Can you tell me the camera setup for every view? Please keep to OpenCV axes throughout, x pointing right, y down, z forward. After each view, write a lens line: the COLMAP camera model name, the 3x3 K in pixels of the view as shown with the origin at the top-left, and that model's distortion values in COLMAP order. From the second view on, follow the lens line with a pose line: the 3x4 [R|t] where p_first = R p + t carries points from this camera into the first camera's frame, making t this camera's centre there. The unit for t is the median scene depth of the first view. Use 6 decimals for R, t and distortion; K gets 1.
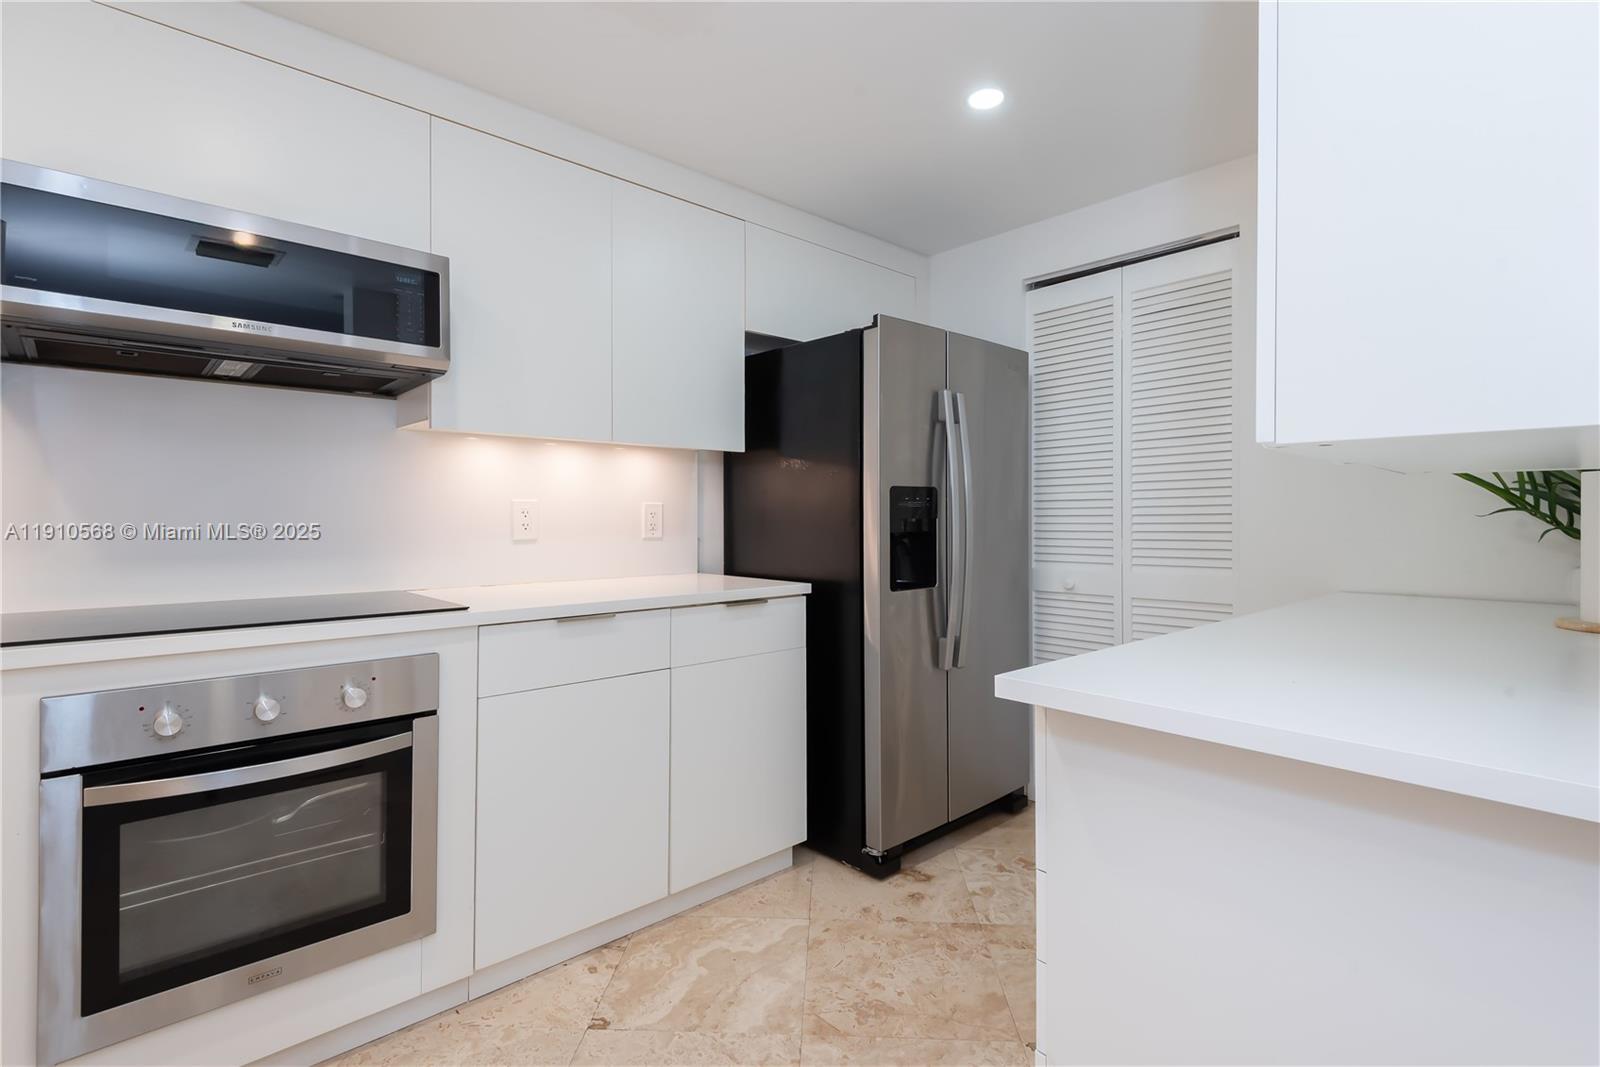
lens RADIAL K [[754.7, 0, 805.4], [0, 754.7, 515.3], [0, 0, 1]] dist [0.011932, -0.008454]
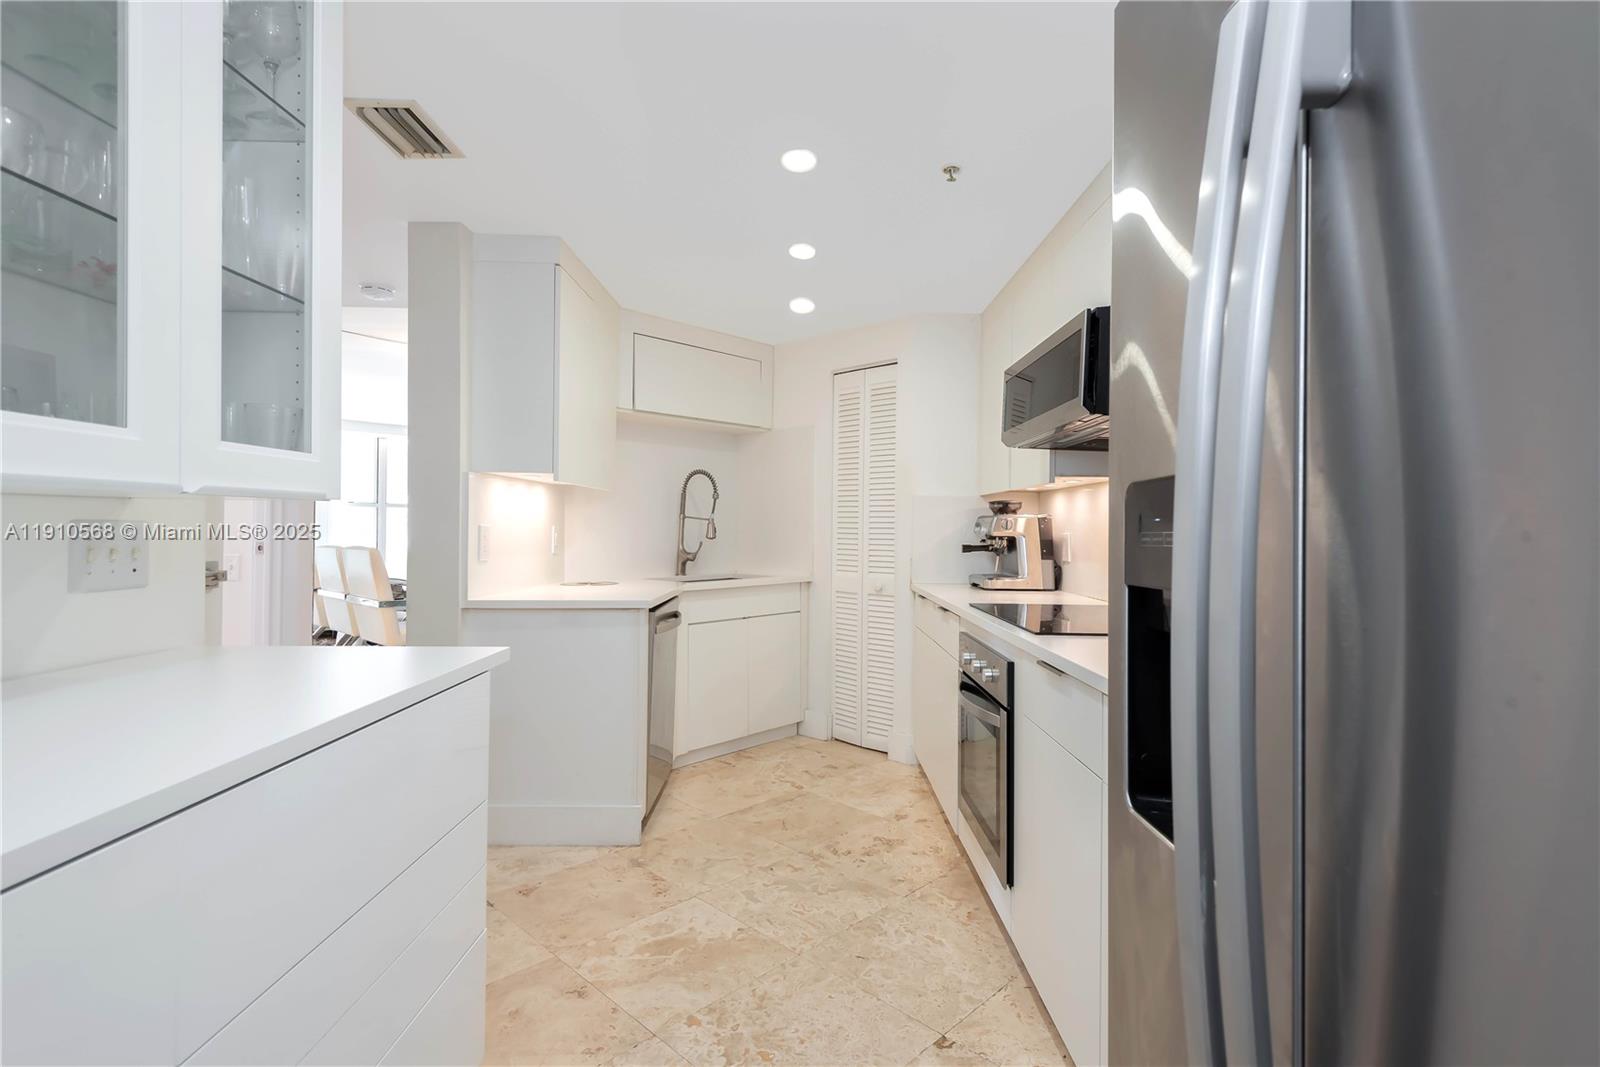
lens RADIAL K [[754.7, 0, 811.7], [0, 754.7, 523.2], [0, 0, 1]] dist [0.011932, -0.008454]
pose [[-0.667082, -0.015383, -0.744826, 0.539519], [-0.012638, 0.999877, -0.009332, -0.023407], [0.744877, 0.003188, -0.667194, 1.330121]]
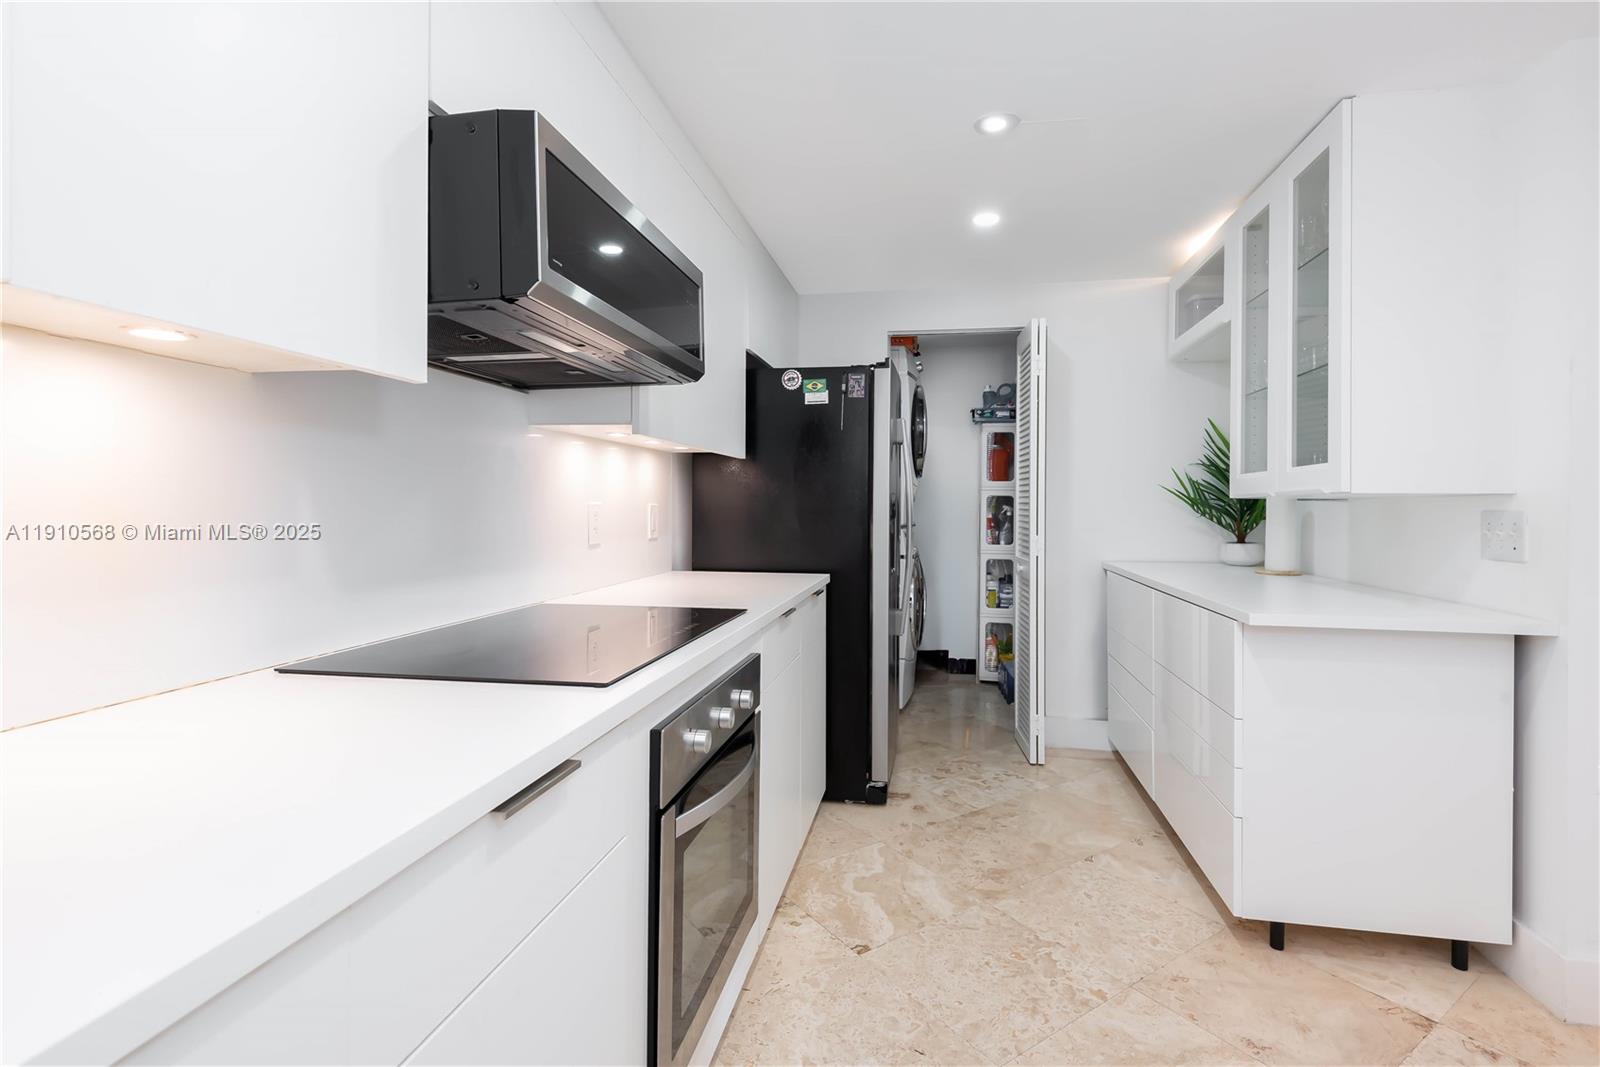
lens RADIAL K [[754.7, 0, 802.1], [0, 754.7, 508.5], [0, 0, 1]] dist [0.011932, -0.008454]
pose [[0.802714, -0.005254, 0.596341, -0.906020], [-0.005043, 0.999866, 0.015597, -0.037871], [-0.596343, -0.015527, 0.802580, 0.089735]]
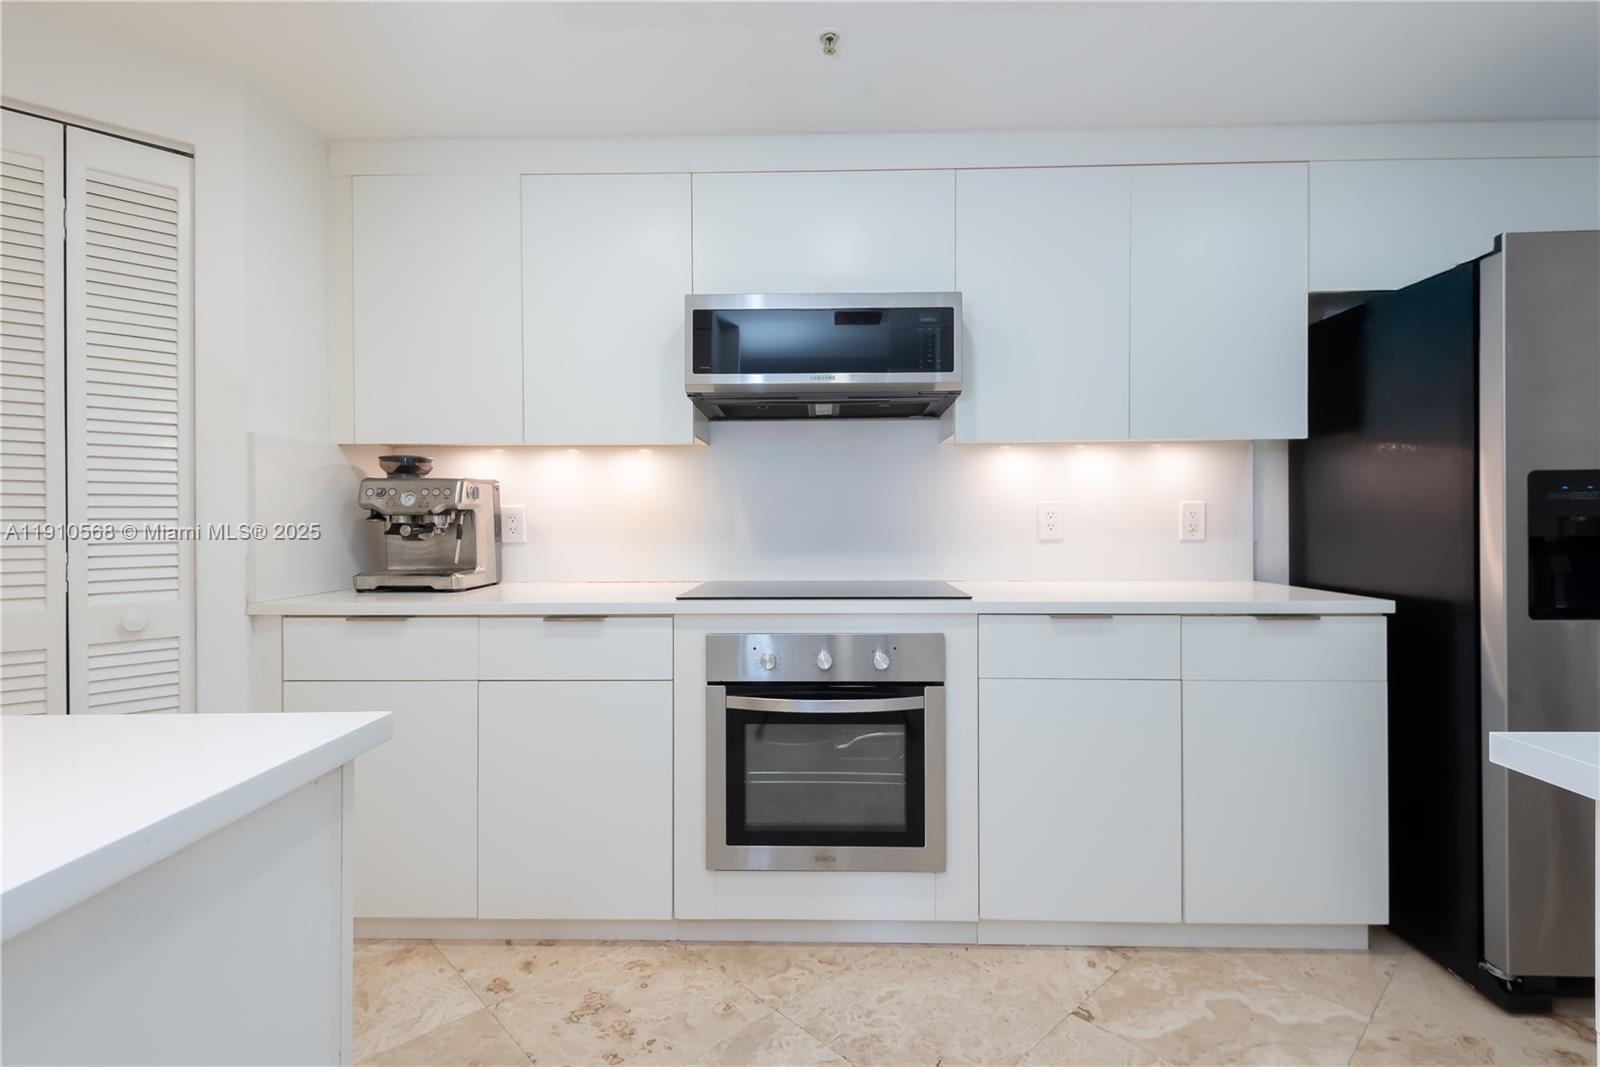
lens RADIAL K [[754.7, 0, 807.9], [0, 754.7, 524.6], [0, 0, 1]] dist [0.011932, -0.008454]
pose [[0.714248, -0.001854, -0.699890, 0.151533], [0.006946, 0.999966, 0.004439, 0.005198], [0.699858, -0.008032, 0.714236, 0.015722]]
